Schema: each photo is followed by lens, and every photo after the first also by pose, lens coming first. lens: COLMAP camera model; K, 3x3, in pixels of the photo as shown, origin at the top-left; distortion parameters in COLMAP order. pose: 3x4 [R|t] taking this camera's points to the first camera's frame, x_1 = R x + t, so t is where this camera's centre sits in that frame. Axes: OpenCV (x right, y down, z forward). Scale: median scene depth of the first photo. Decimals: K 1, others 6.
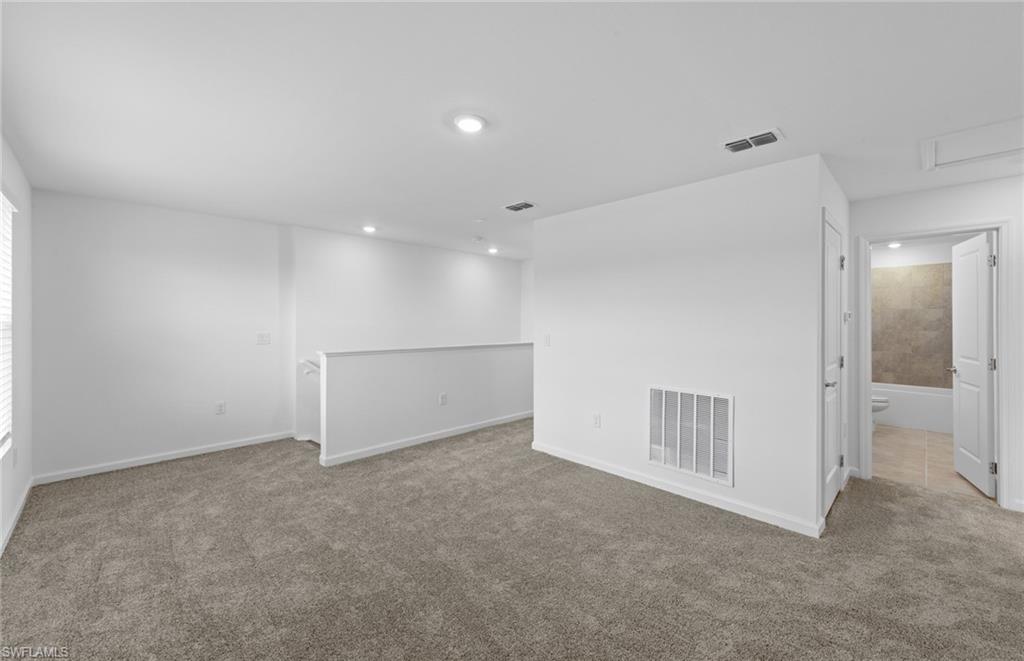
lens RADIAL K [[403.1, 0, 517.2], [0, 403.1, 323.1], [0, 0, 1]] dist [0.000186, 0.001339]
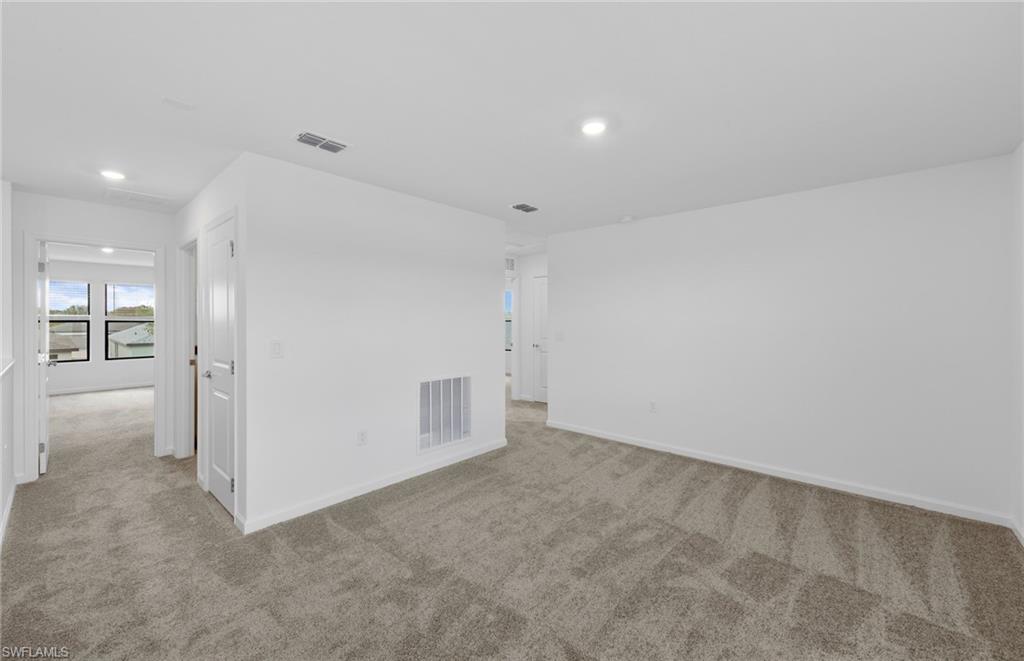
lens RADIAL K [[403.1, 0, 515.0], [0, 403.1, 327.2], [0, 0, 1]] dist [0.000186, 0.001339]
pose [[-0.065222, -0.026882, 0.997509, -0.747822], [-0.006990, 0.999625, 0.026482, -0.011137], [-0.997846, -0.005246, -0.065386, 0.848535]]
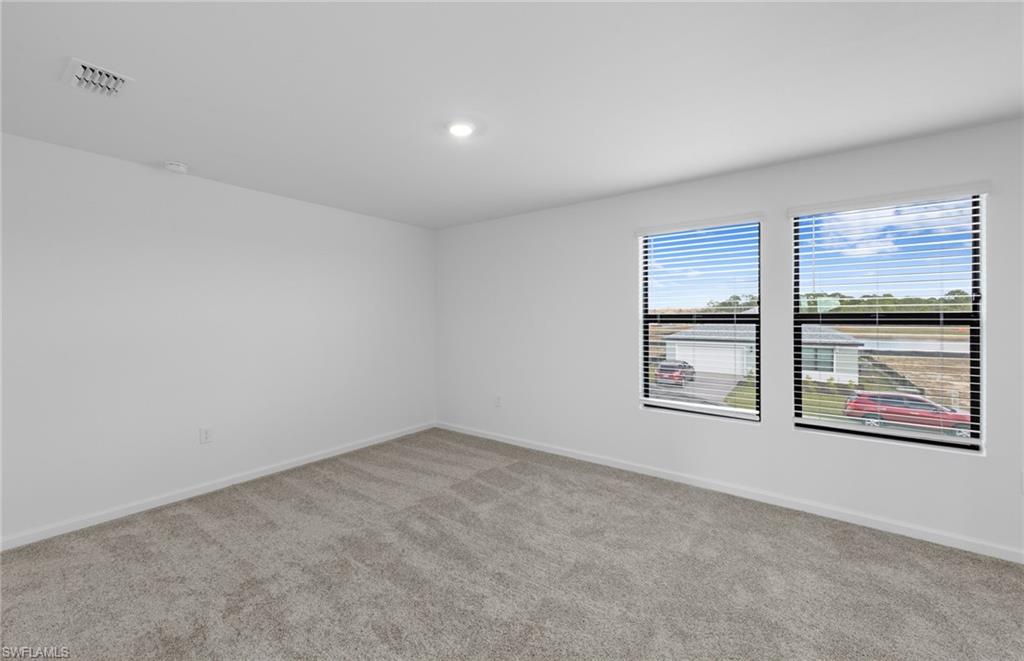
lens RADIAL K [[403.1, 0, 519.6], [0, 403.1, 315.4], [0, 0, 1]] dist [0.000186, 0.001339]
pose [[-0.990362, -0.003319, -0.138464, -0.077004], [-0.002437, 0.999976, -0.006539, -0.002354], [0.138482, -0.006138, -0.990346, 1.380619]]
